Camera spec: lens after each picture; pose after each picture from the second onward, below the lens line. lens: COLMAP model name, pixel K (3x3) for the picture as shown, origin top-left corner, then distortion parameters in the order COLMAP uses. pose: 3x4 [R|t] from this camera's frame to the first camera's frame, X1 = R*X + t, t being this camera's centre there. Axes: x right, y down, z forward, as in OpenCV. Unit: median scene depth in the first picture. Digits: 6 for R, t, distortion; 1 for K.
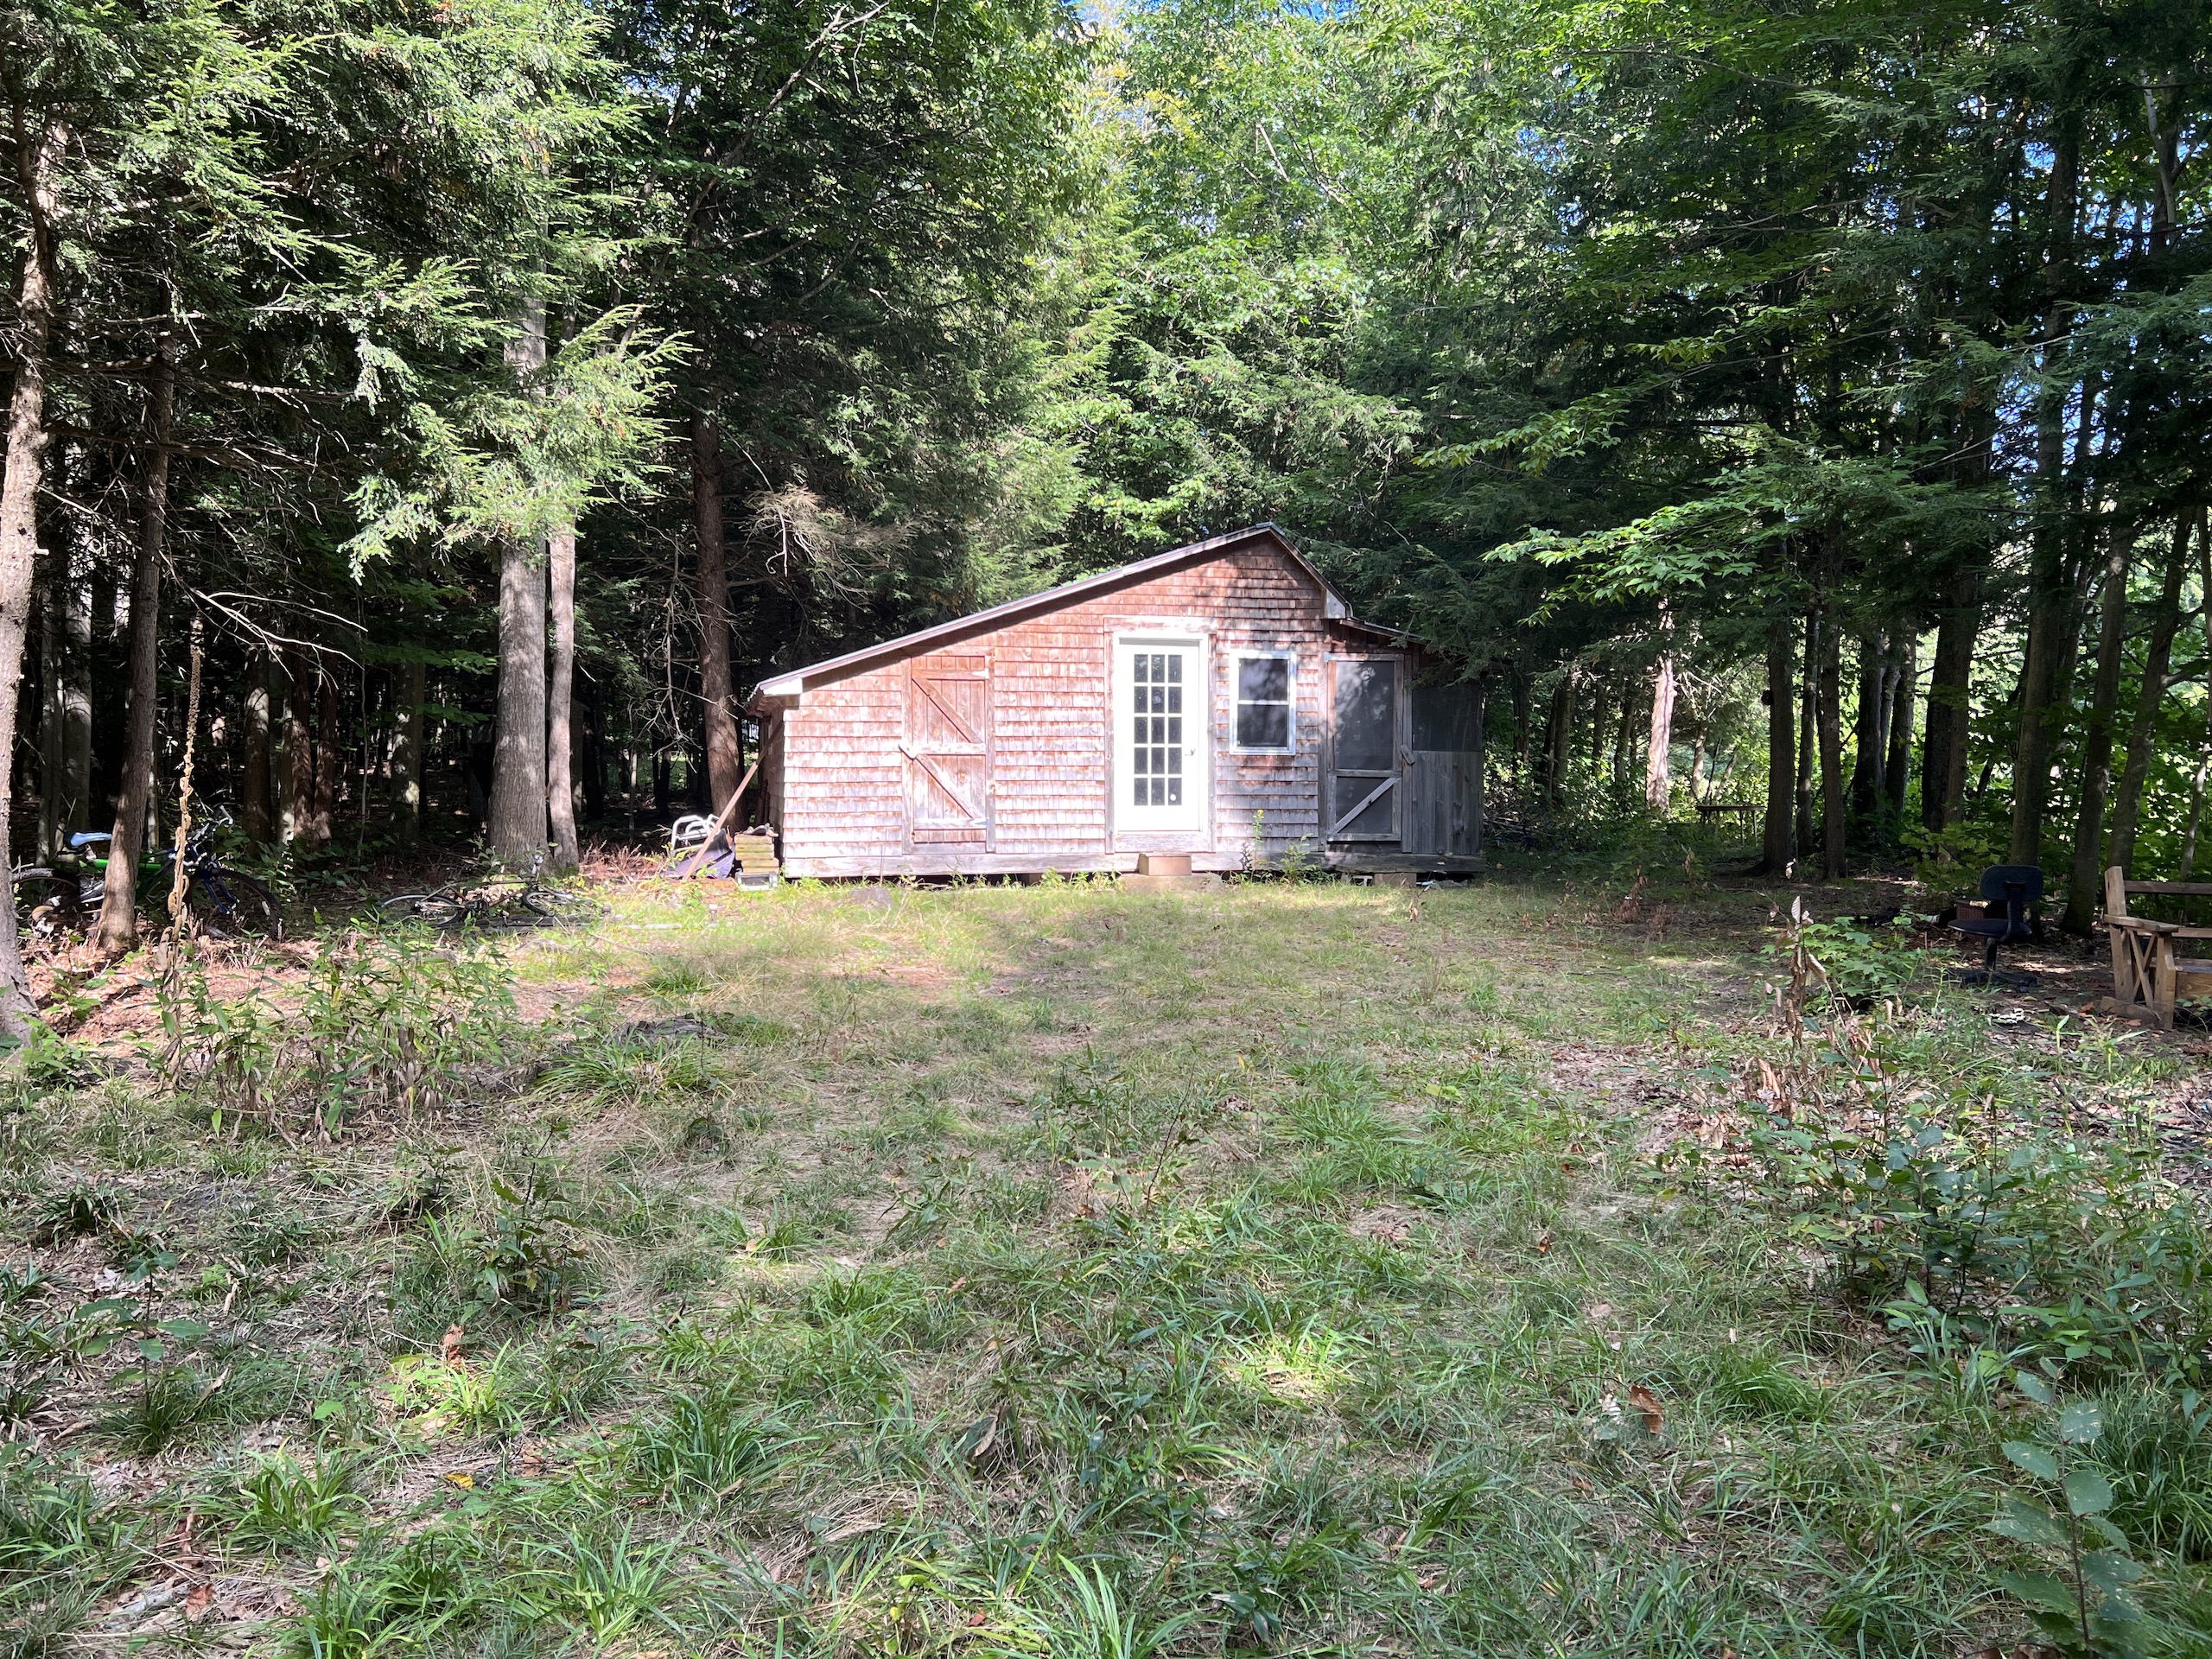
lens RADIAL K [[1663.6, 0, 1098.8], [0, 1663.6, 843.6], [0, 0, 1]] dist [0.057274, -0.062444]
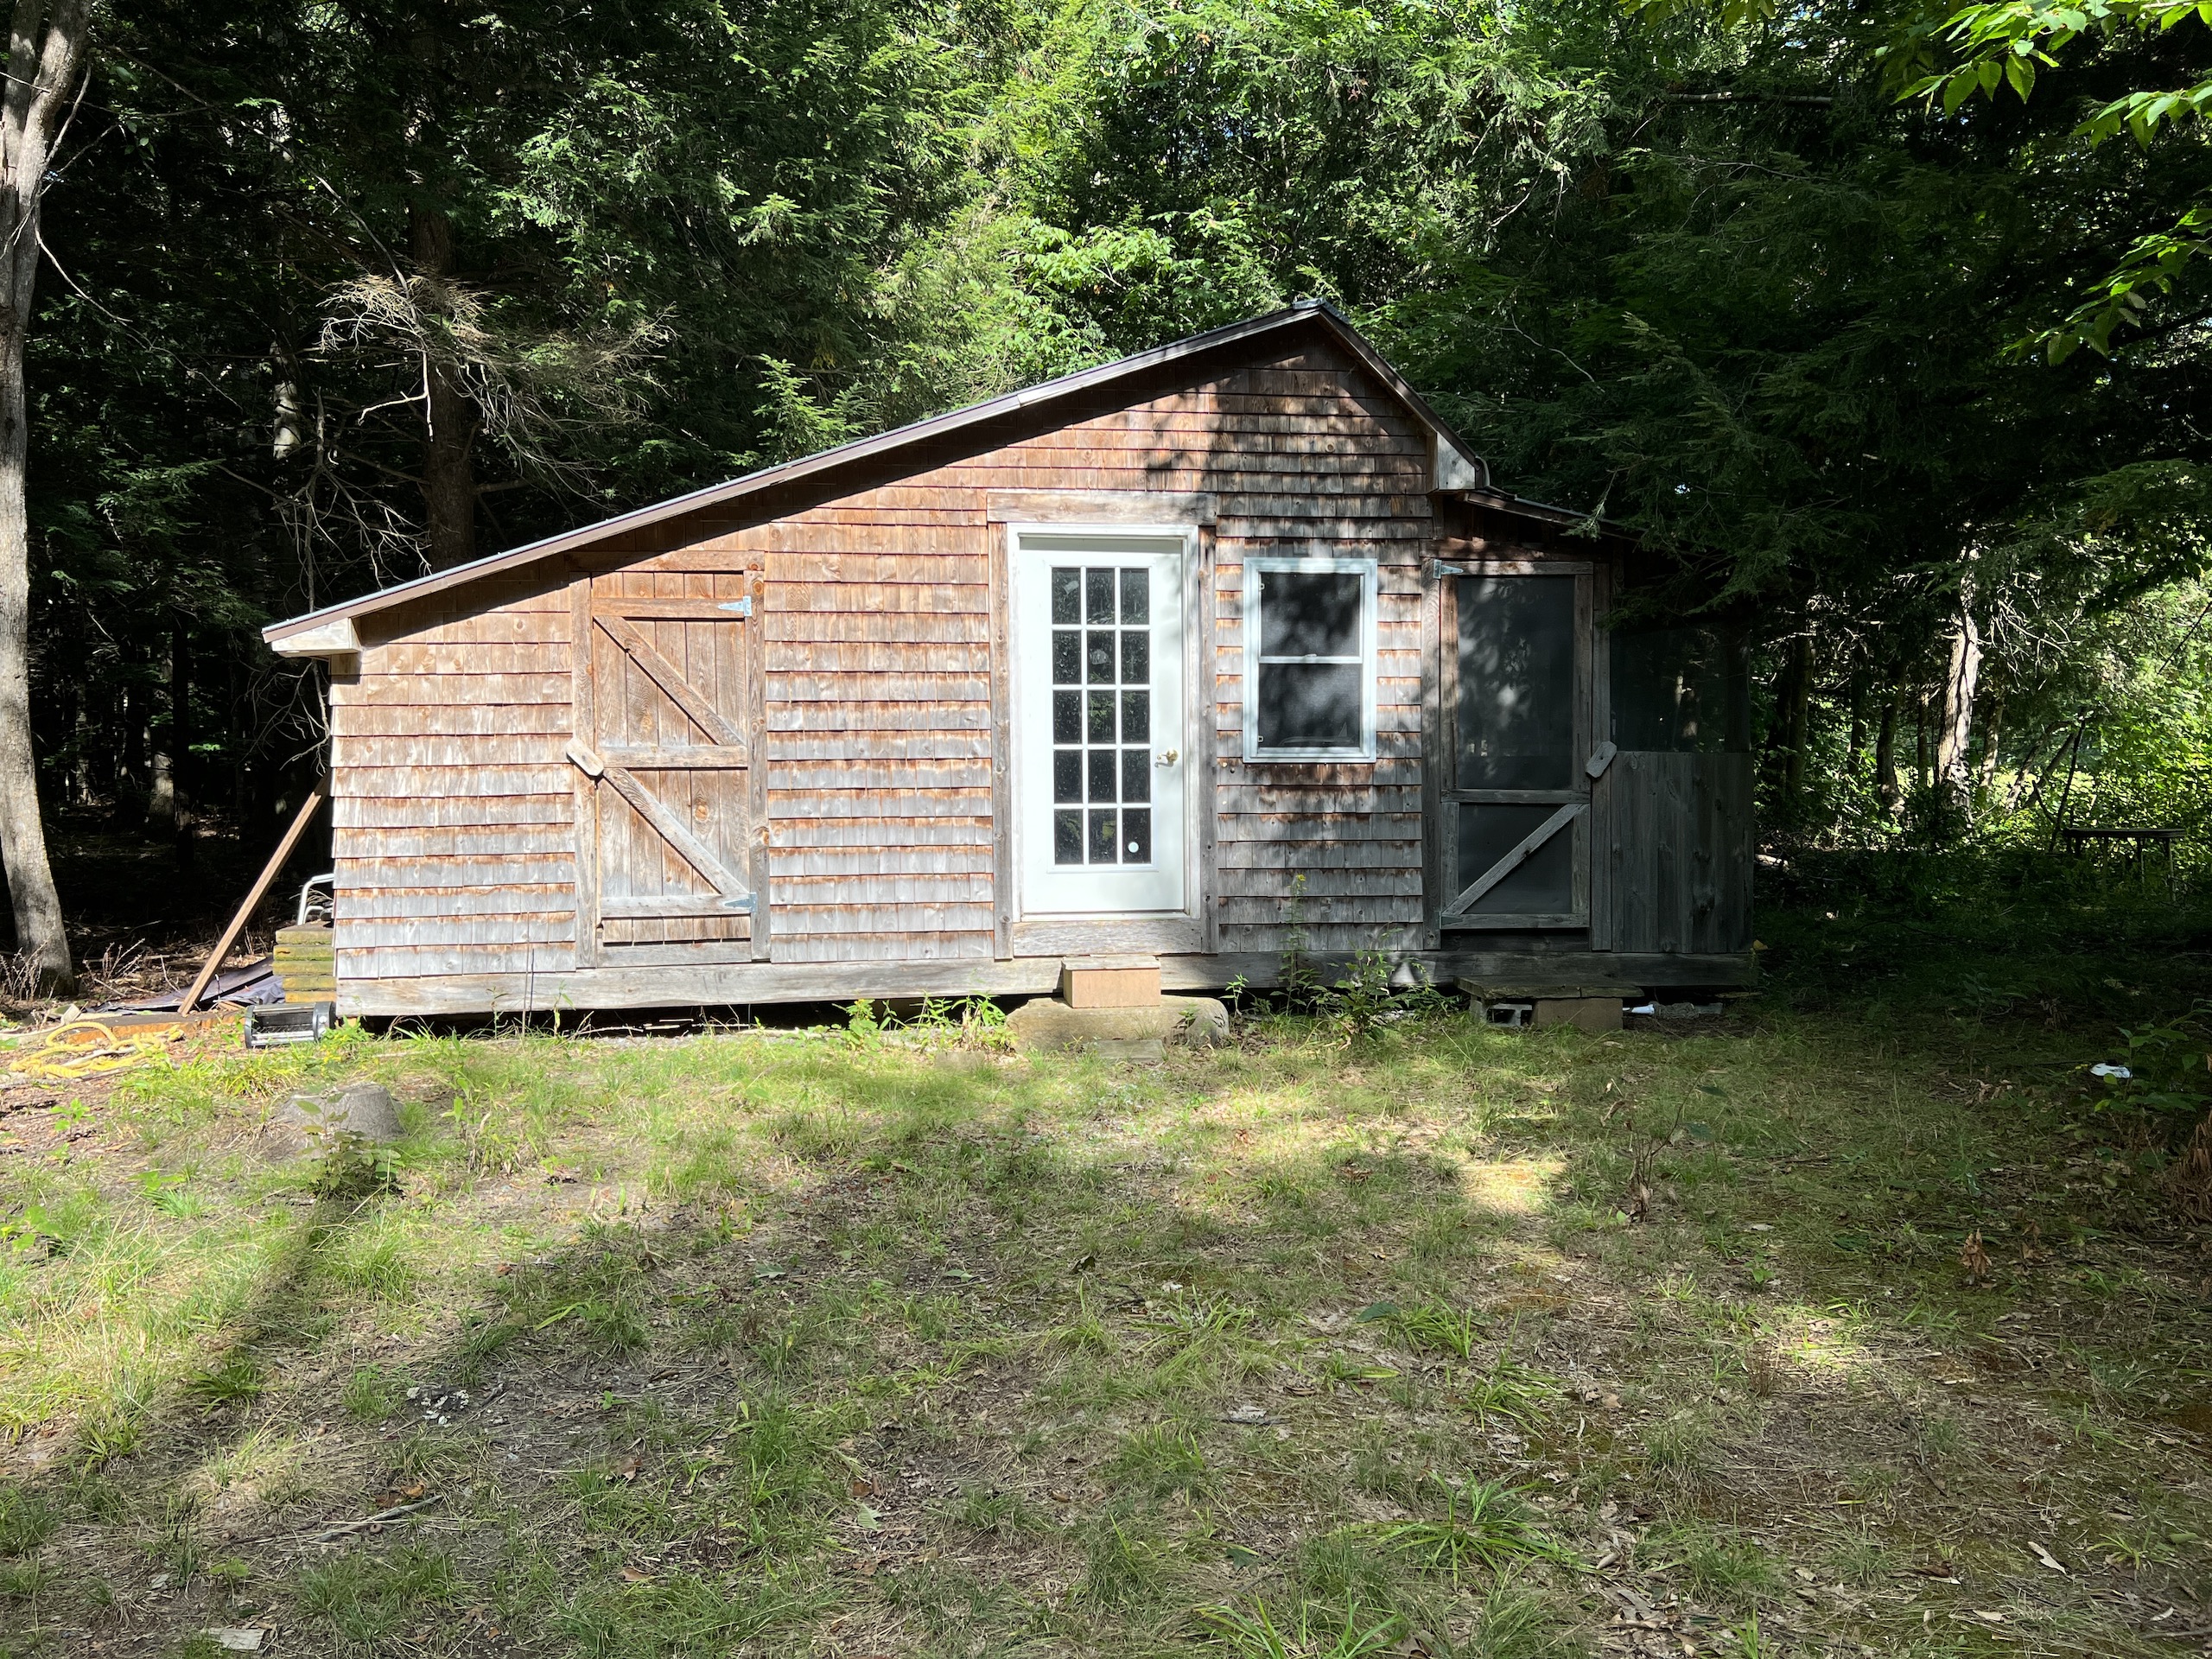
lens RADIAL K [[1663.6, 0, 1111.2], [0, 1663.6, 831.6], [0, 0, 1]] dist [0.057274, -0.062444]
pose [[0.996102, -0.005259, -0.088053, 0.083357], [0.004914, 0.999979, -0.004132, -0.030702], [0.088073, 0.003684, 0.996107, 0.493162]]
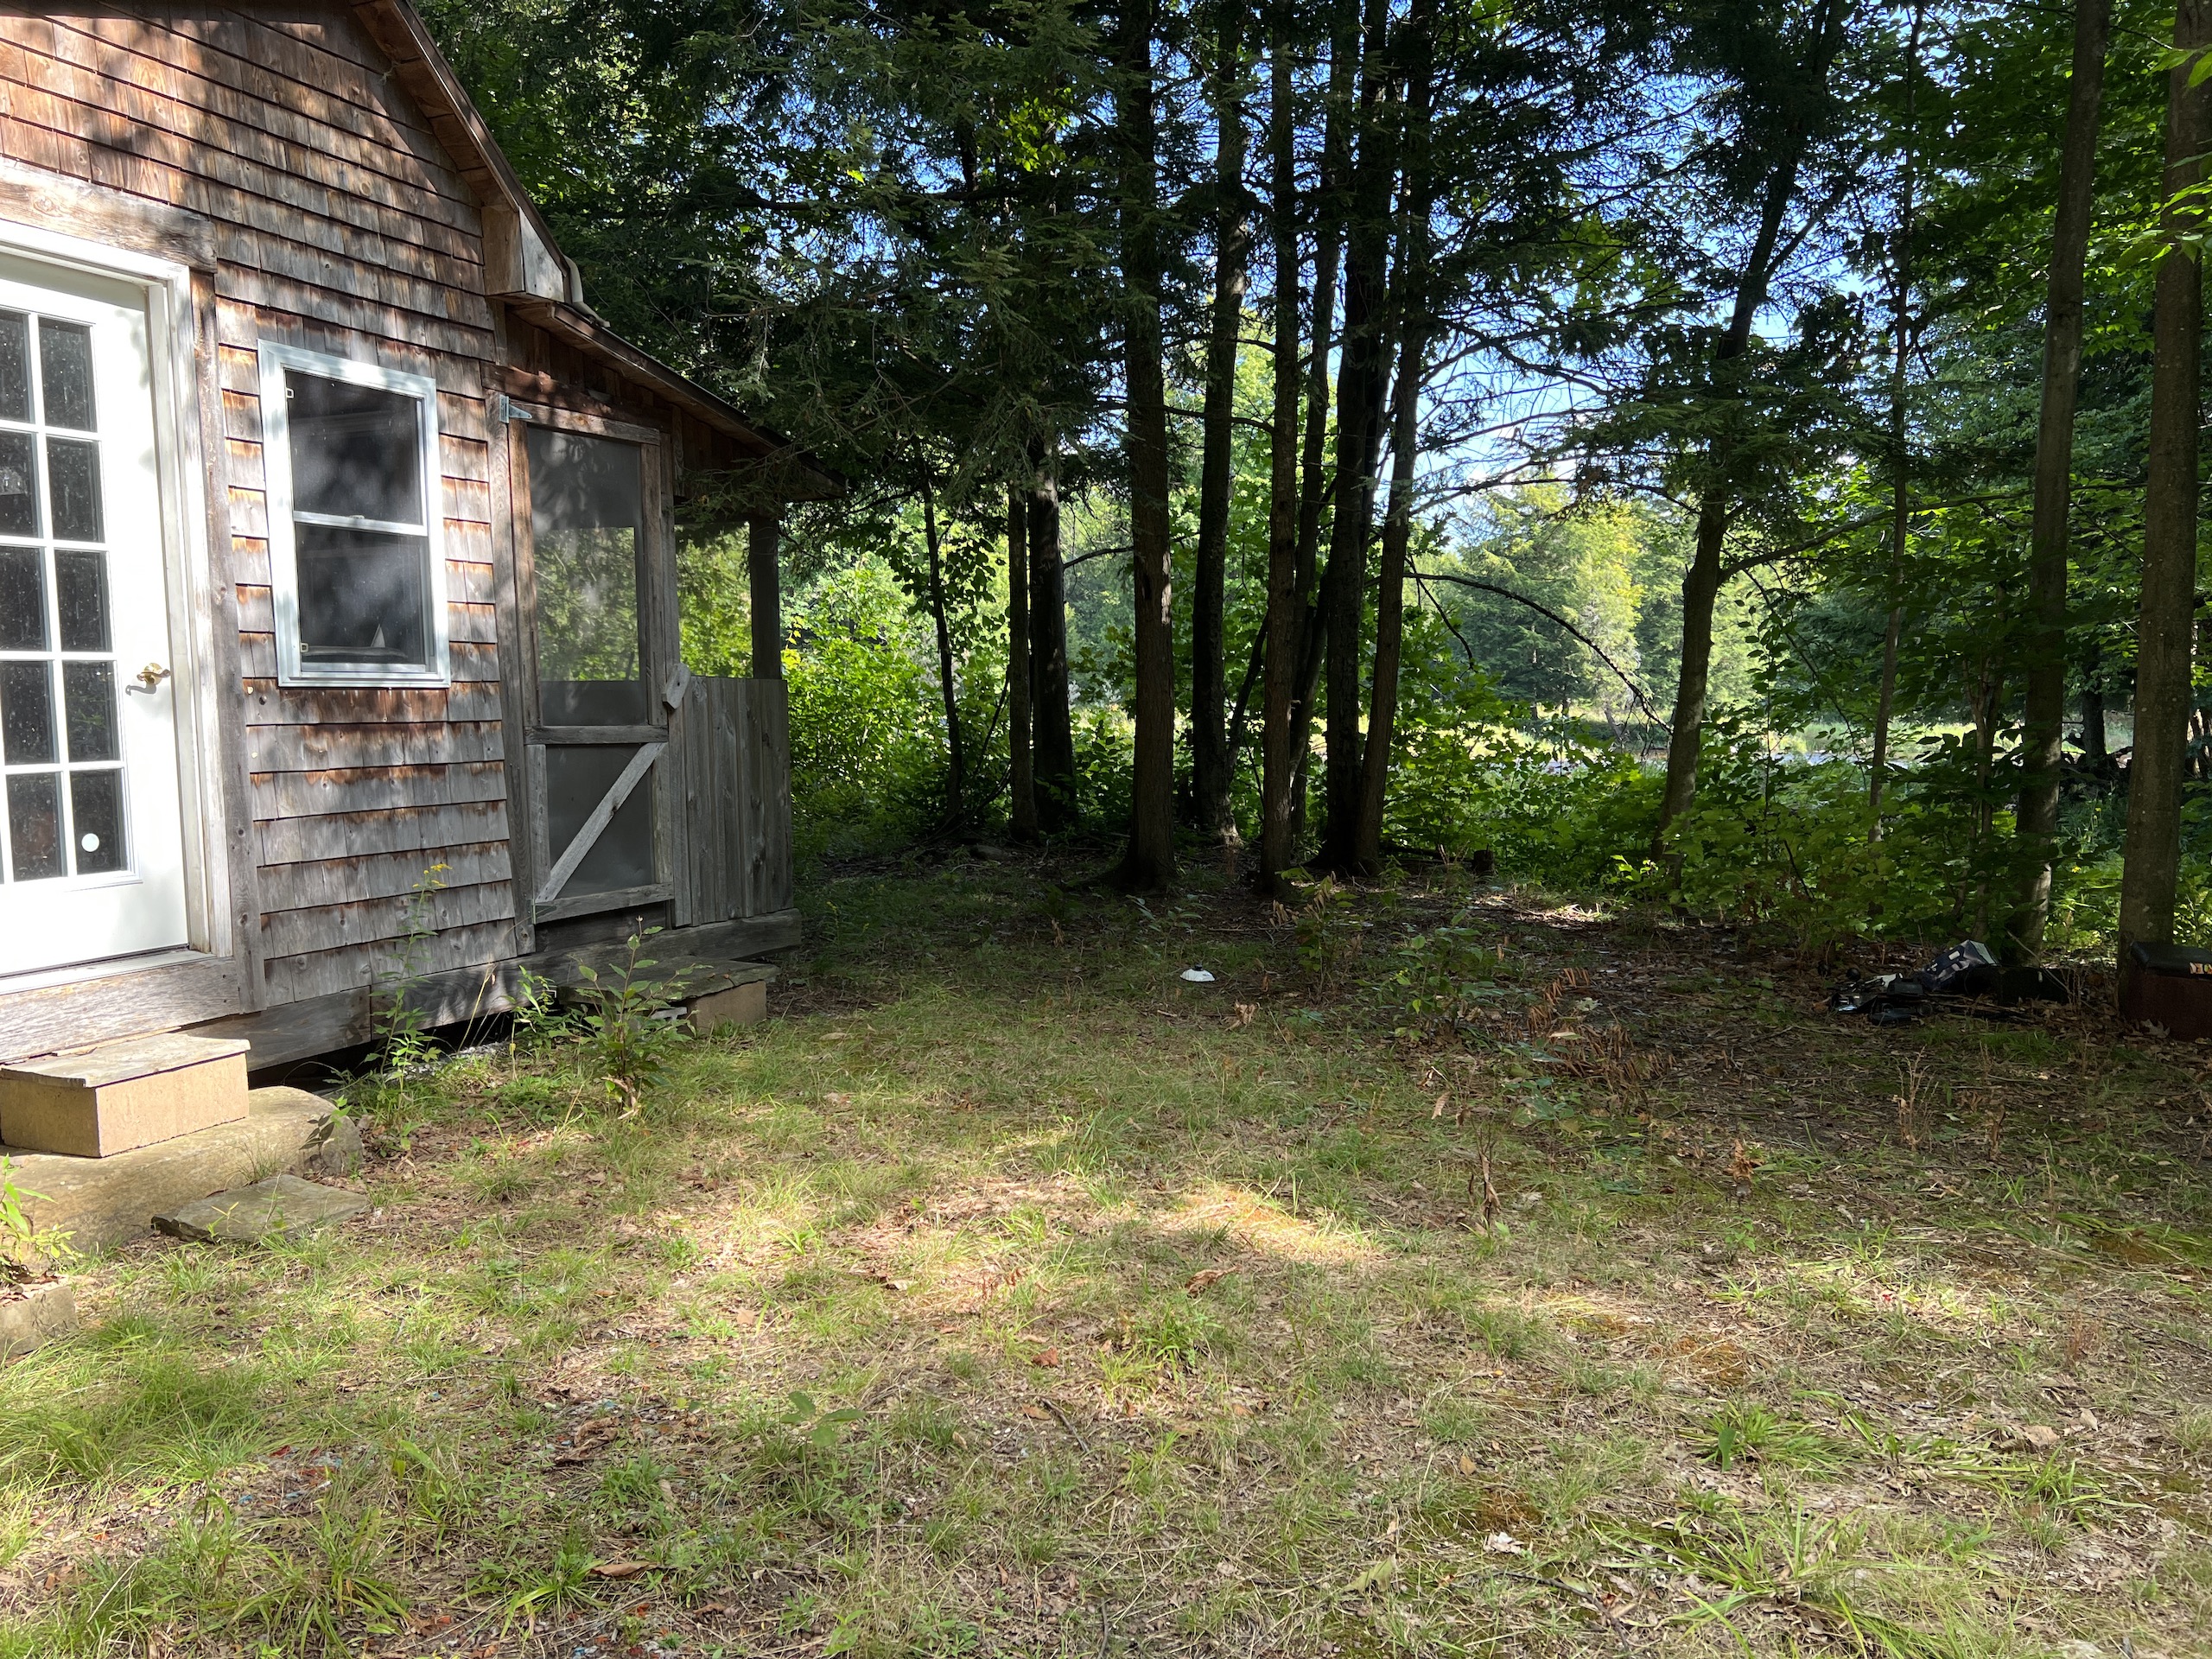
lens RADIAL K [[1663.6, 0, 1114.6], [0, 1663.6, 815.4], [0, 0, 1]] dist [0.057274, -0.062444]
pose [[0.574652, -0.069850, 0.815411, -0.086437], [0.043625, 0.997549, 0.054708, -0.040440], [-0.817234, 0.004134, 0.576291, 0.702621]]
